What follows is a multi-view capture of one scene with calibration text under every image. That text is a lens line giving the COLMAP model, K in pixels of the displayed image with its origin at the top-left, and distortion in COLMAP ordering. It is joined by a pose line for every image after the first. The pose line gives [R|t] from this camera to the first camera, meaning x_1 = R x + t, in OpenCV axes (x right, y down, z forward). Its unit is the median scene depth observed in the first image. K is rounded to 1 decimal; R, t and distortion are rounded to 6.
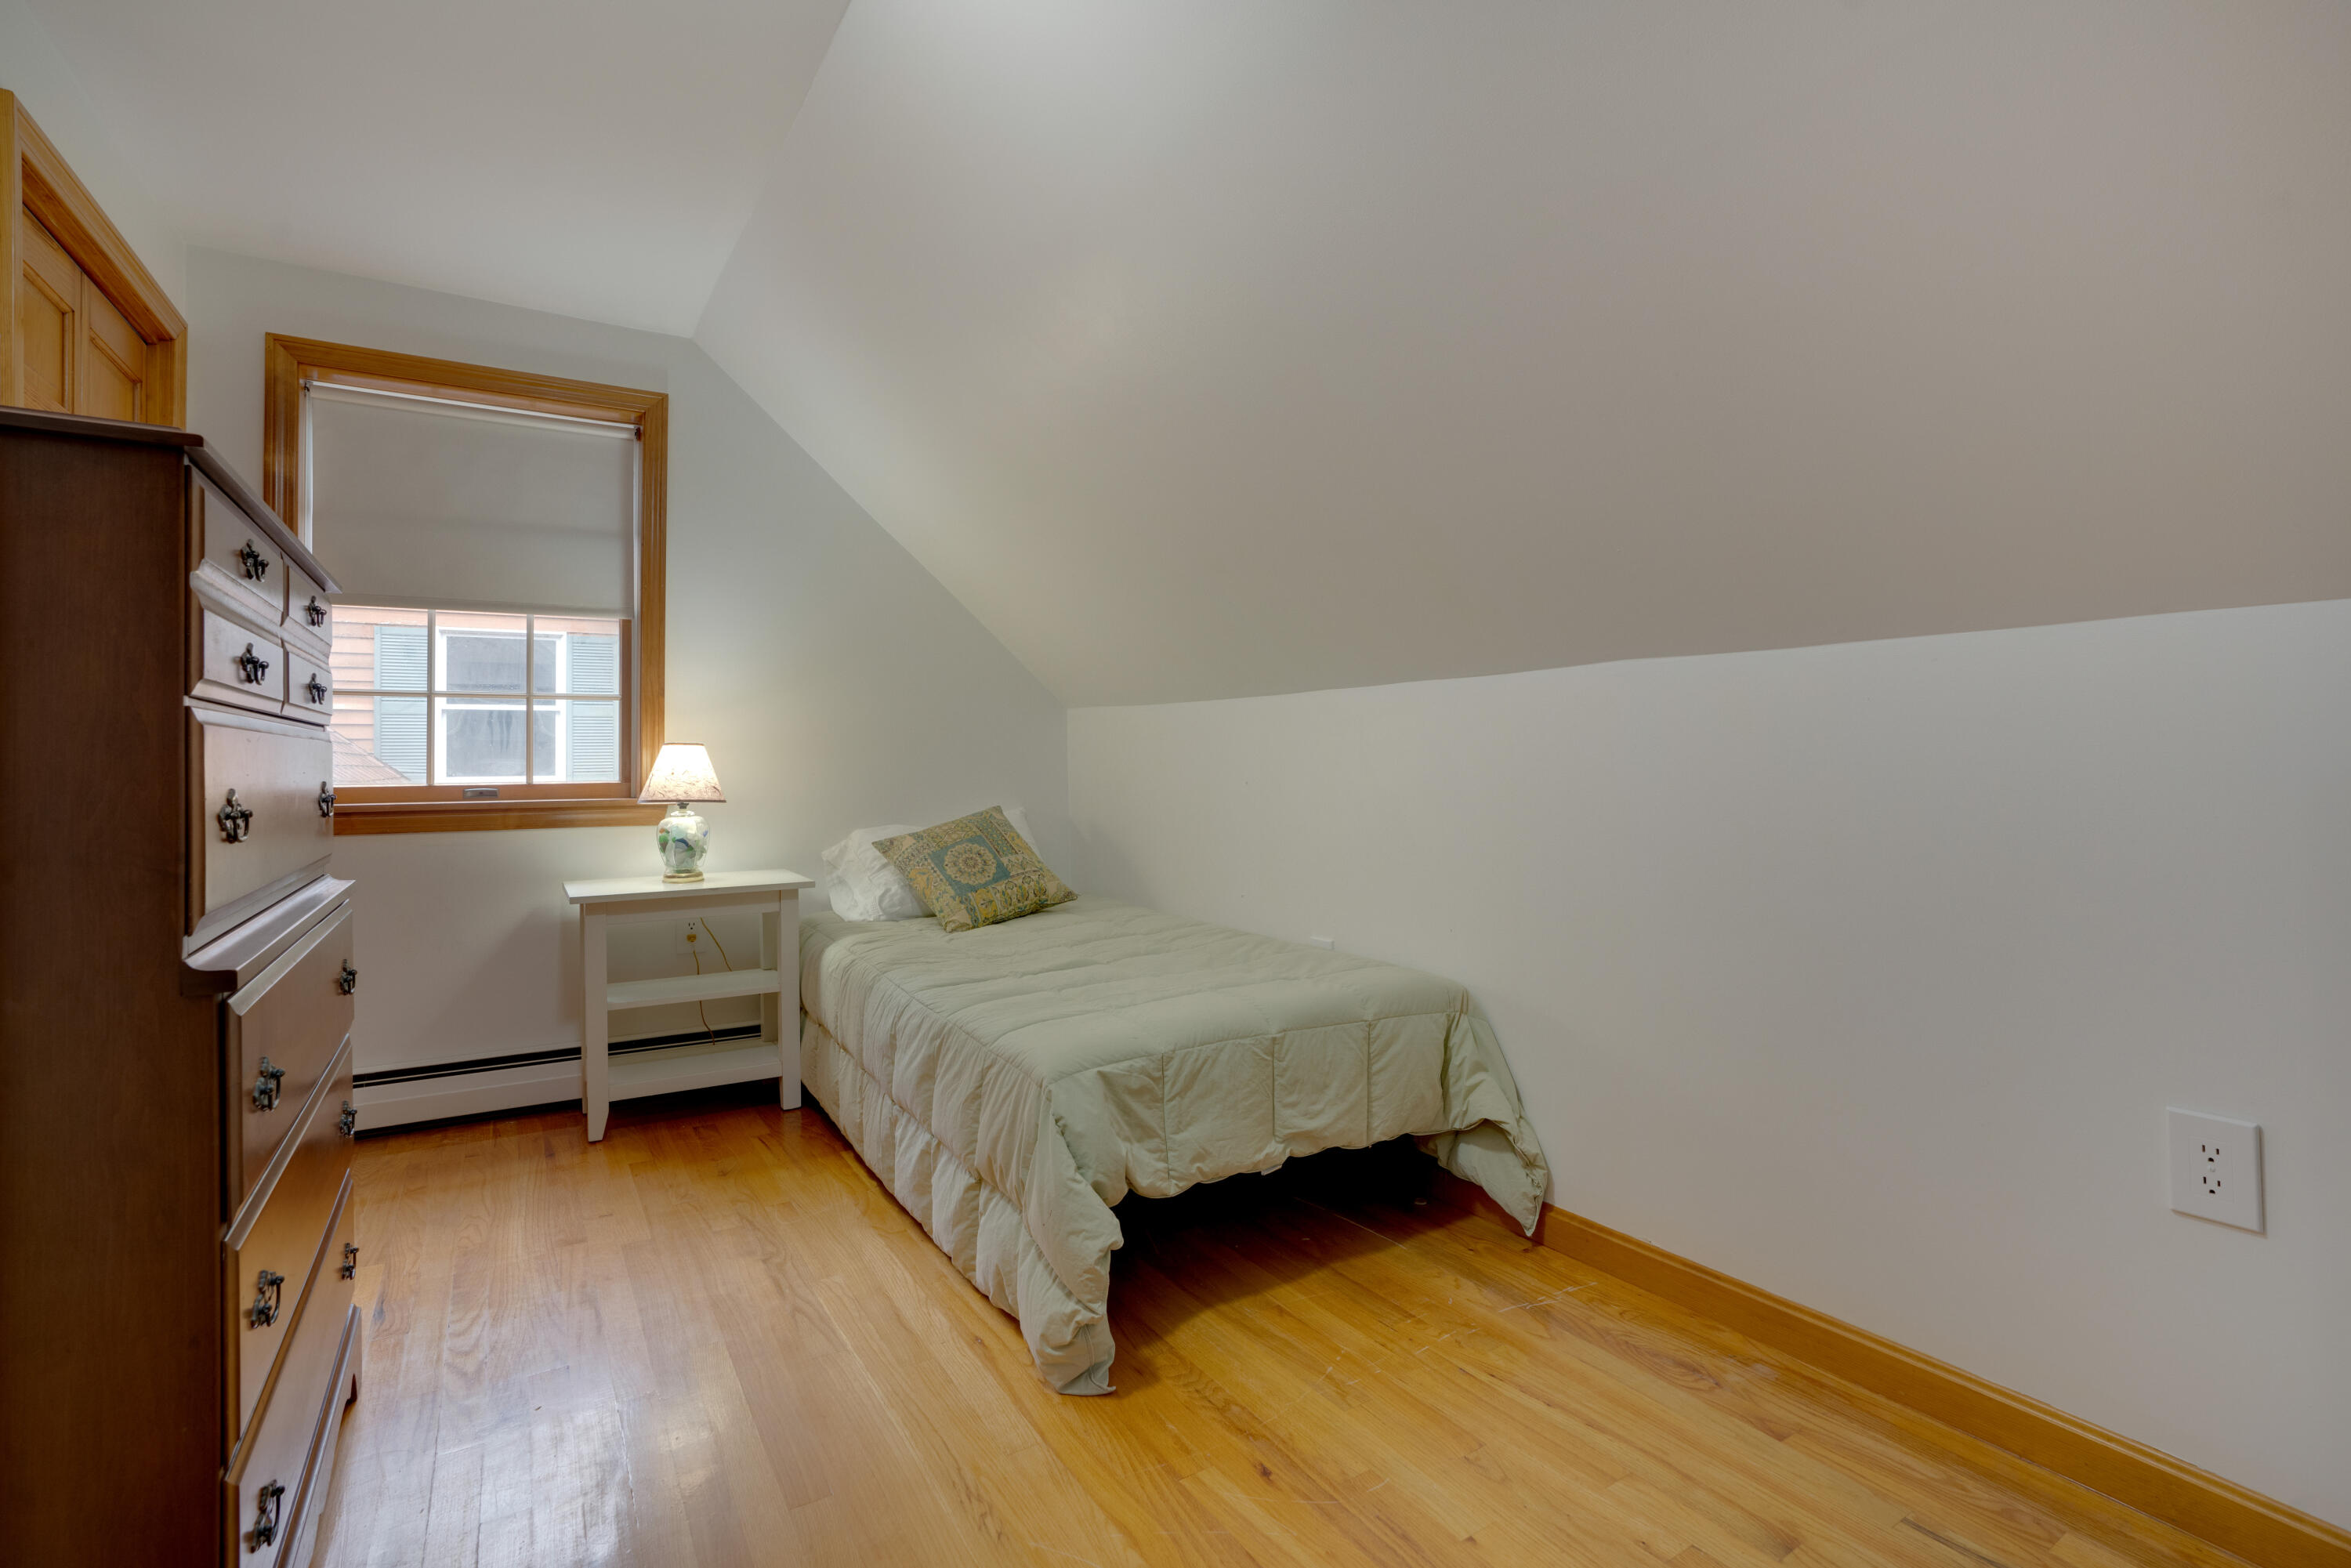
lens RADIAL K [[1081.6, 0, 1185.6], [0, 1081.6, 761.8], [0, 0, 1]] dist [-0.015218, 0.002143]
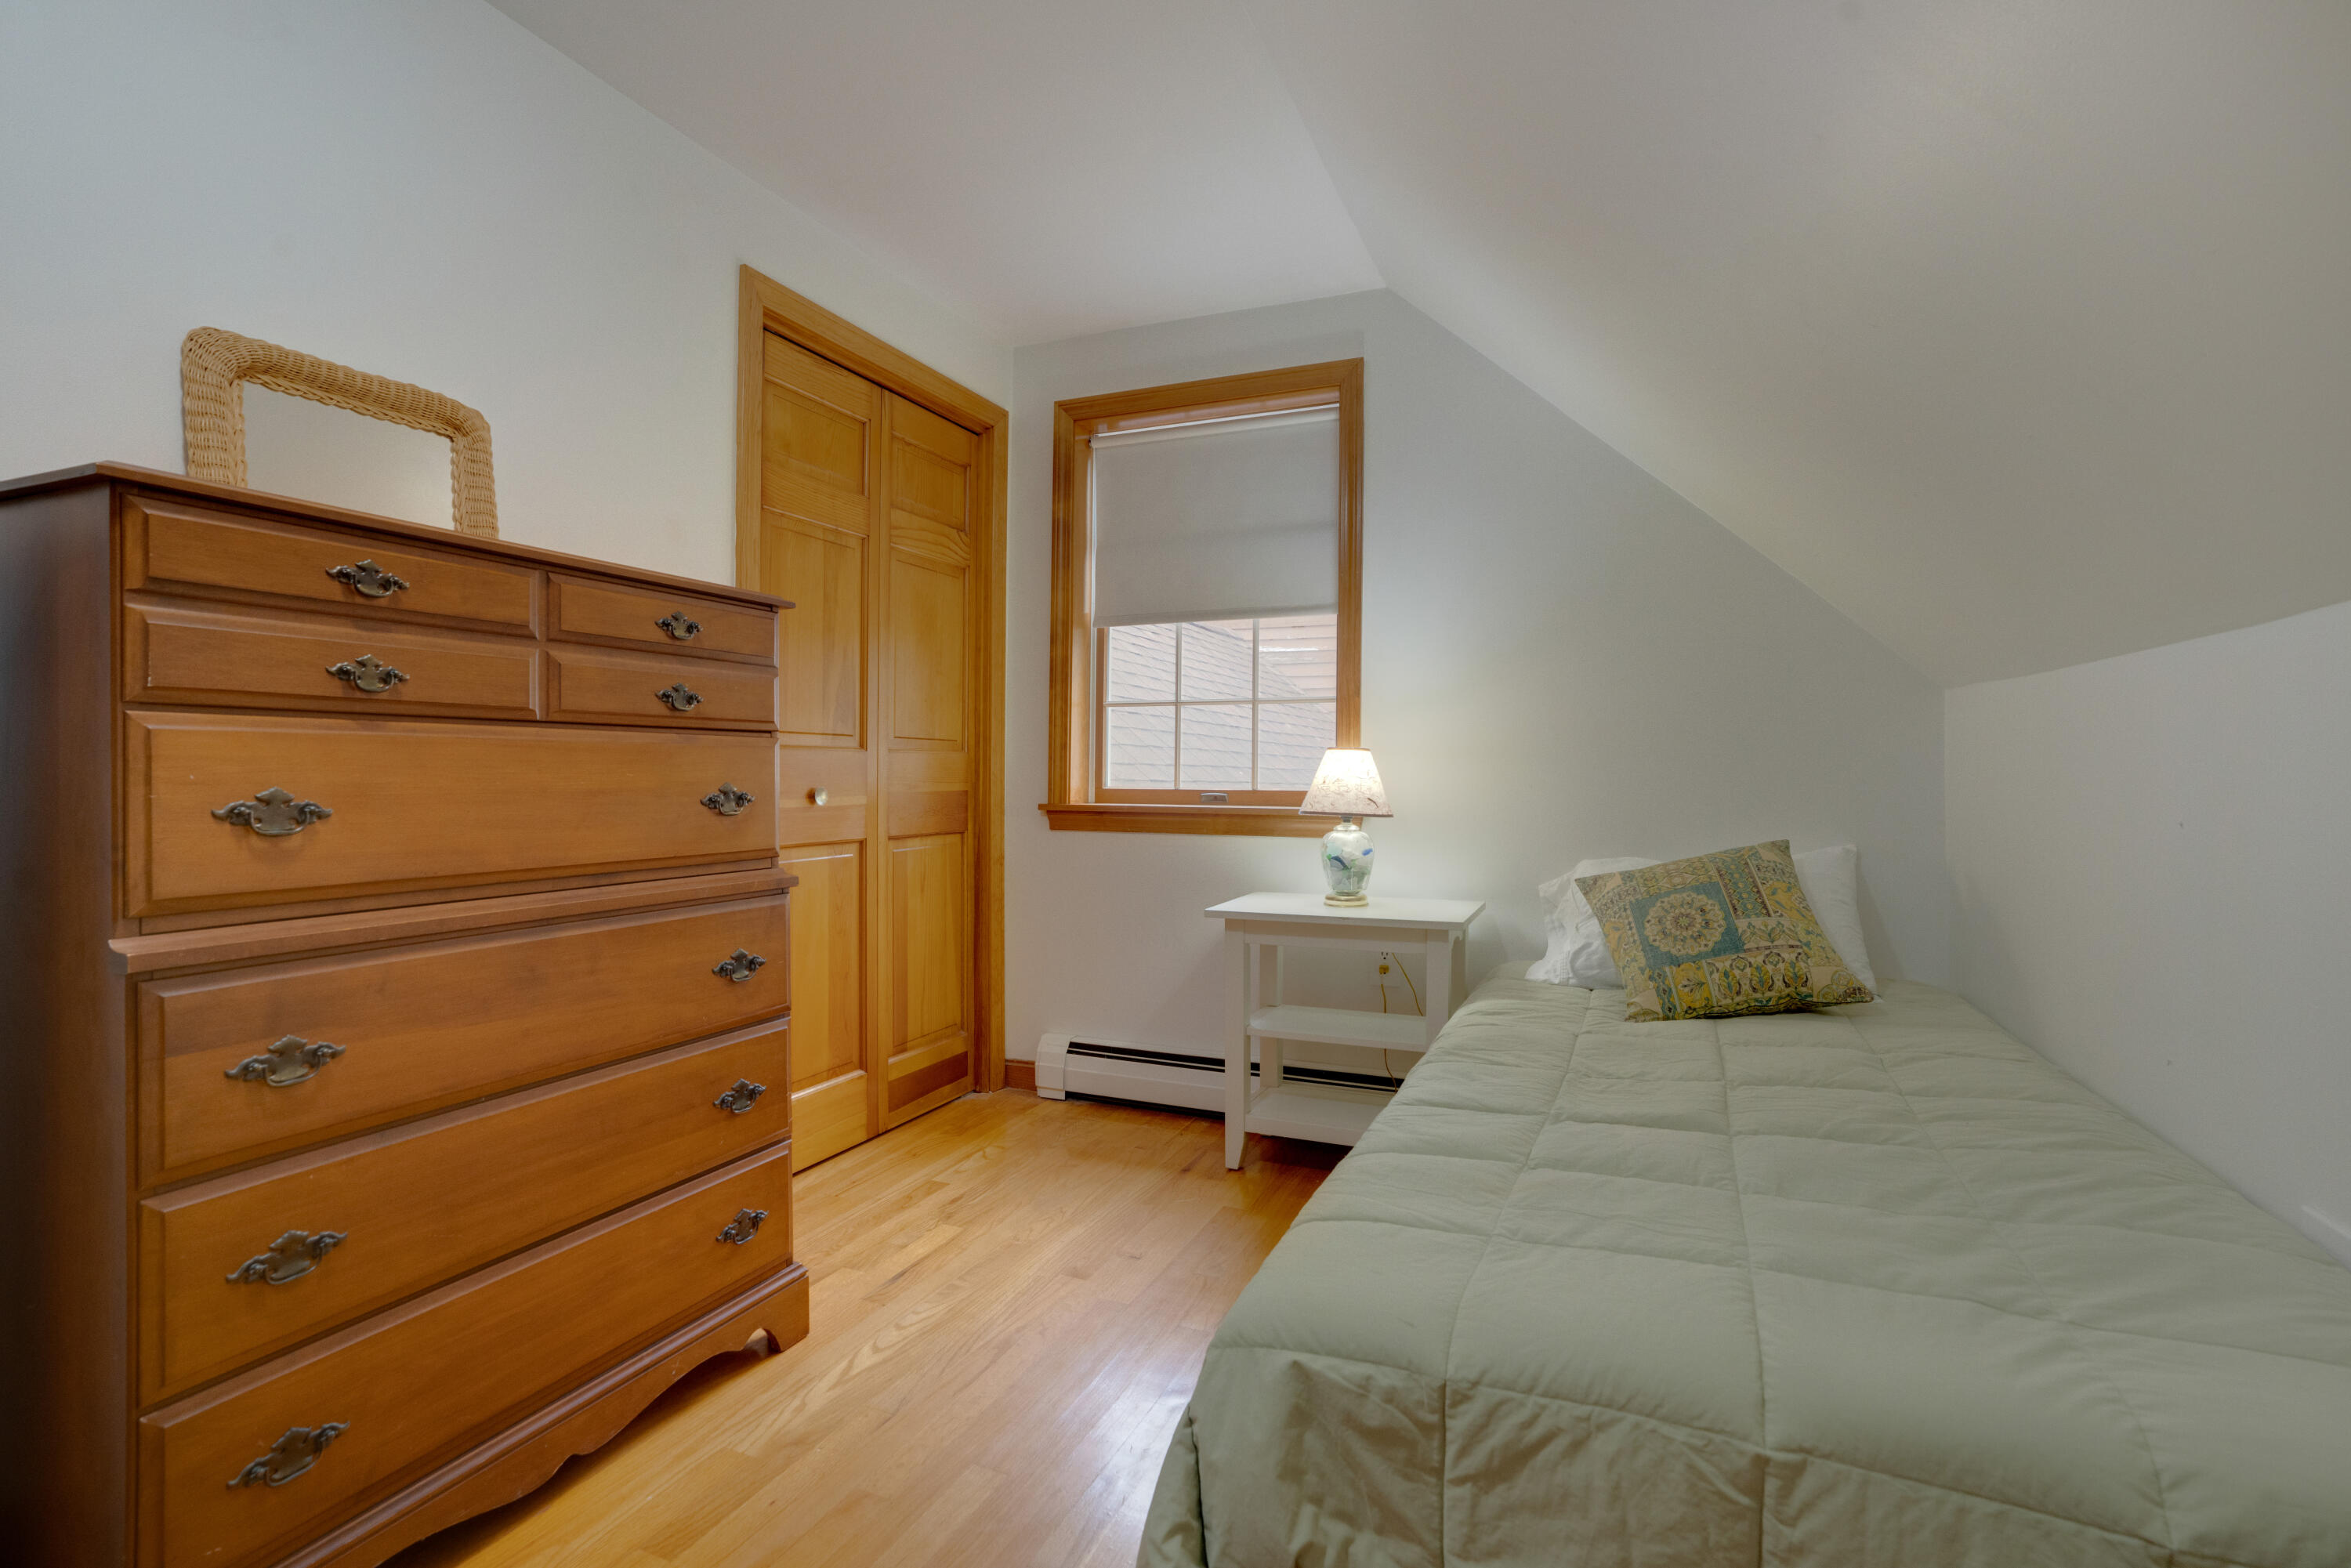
lens RADIAL K [[1081.6, 0, 1175.5], [0, 1081.6, 798.2], [0, 0, 1]] dist [-0.015218, 0.002143]
pose [[0.576144, 0.026366, -0.816923, 0.174272], [-0.005736, 0.999585, 0.028216, -0.000759], [0.817328, -0.011570, 0.576057, 0.373125]]
